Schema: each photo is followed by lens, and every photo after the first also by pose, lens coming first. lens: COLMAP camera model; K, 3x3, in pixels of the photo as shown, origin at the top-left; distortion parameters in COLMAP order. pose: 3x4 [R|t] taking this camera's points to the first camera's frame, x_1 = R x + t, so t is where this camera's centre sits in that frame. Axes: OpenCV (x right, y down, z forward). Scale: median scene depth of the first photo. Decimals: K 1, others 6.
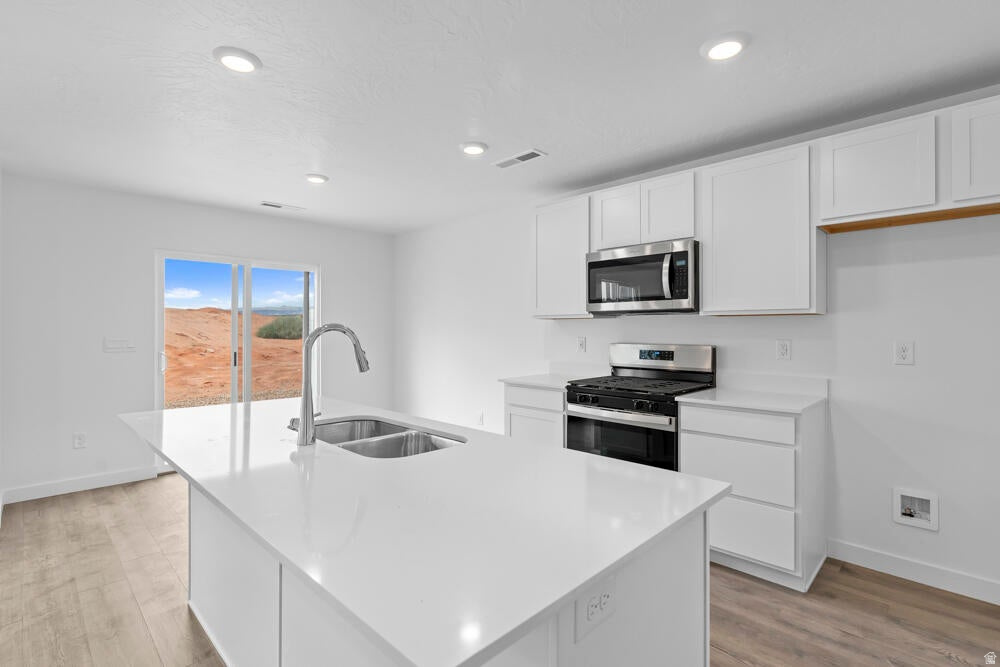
lens RADIAL K [[460.4, 0, 494.9], [0, 460.4, 327.1], [0, 0, 1]] dist [-0.005875, 0.002775]
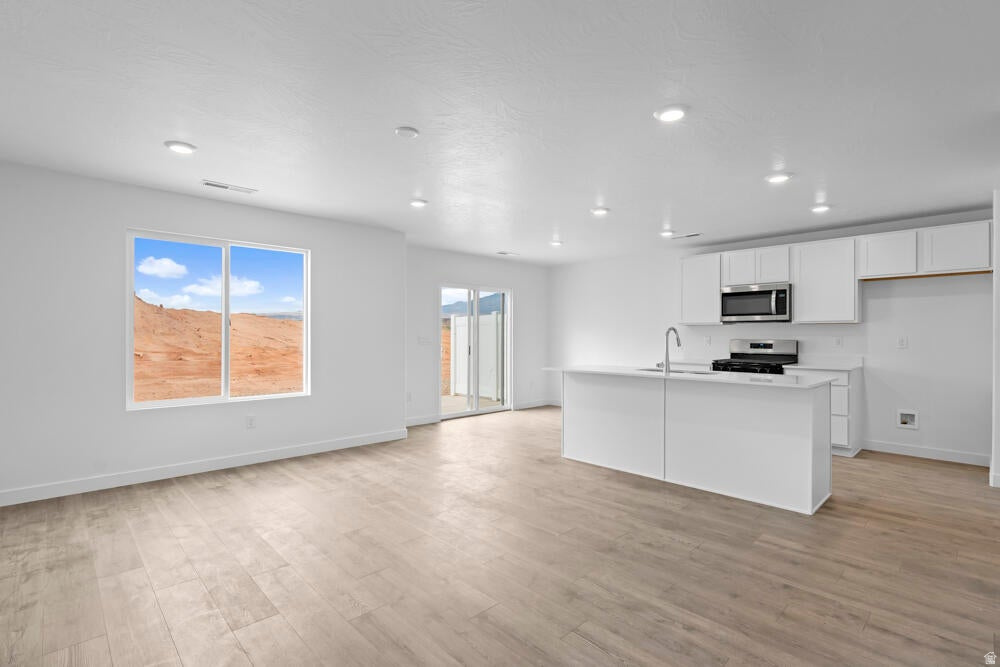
lens RADIAL K [[460.4, 0, 497.1], [0, 460.4, 331.9], [0, 0, 1]] dist [-0.005875, 0.002775]
pose [[0.999531, 0.002966, -0.030479, -0.689408], [-0.002955, 0.999996, 0.000405, 0.010617], [0.030480, -0.000315, 0.999535, -0.891947]]
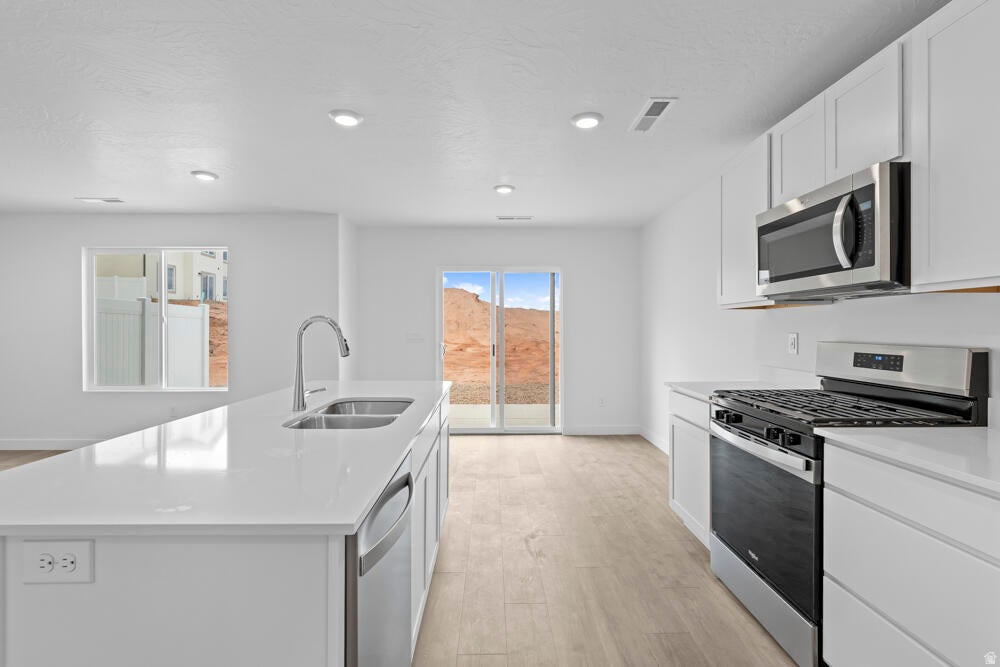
lens RADIAL K [[460.4, 0, 491.0], [0, 460.4, 327.9], [0, 0, 1]] dist [-0.005875, 0.002775]
pose [[0.702647, -0.002558, -0.711534, 0.482253], [0.007873, 0.999960, 0.004180, 0.010805], [0.711495, -0.008539, 0.702639, 0.236973]]
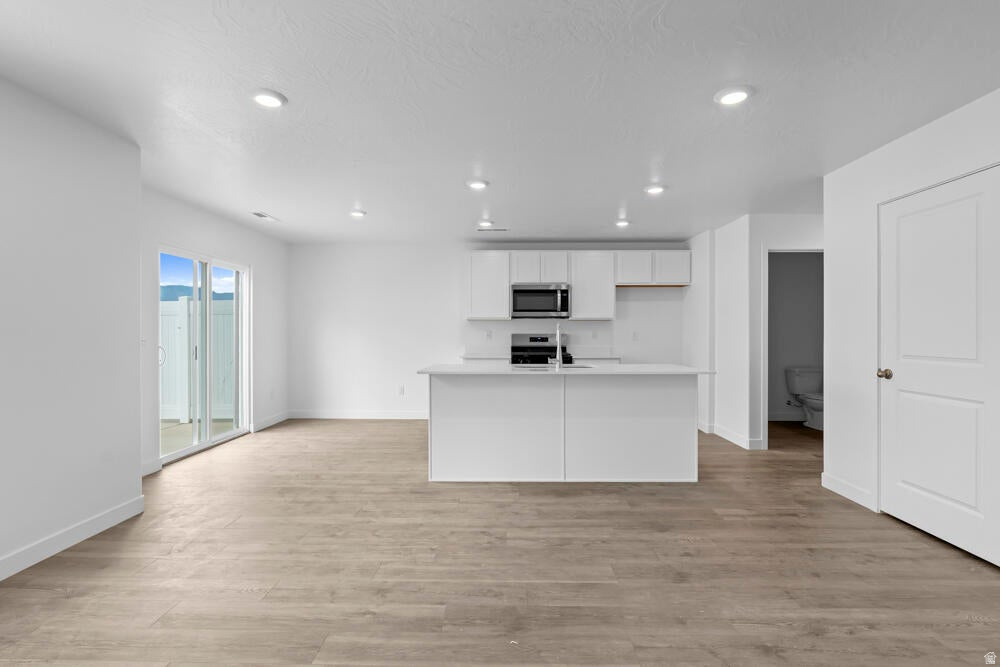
lens RADIAL K [[460.4, 0, 498.9], [0, 460.4, 330.5], [0, 0, 1]] dist [-0.005875, 0.002775]
pose [[0.730158, 0.002177, 0.683275, -1.255322], [-0.006544, 0.999971, 0.003807, 0.019304], [-0.683247, -0.007251, 0.730151, -0.340400]]
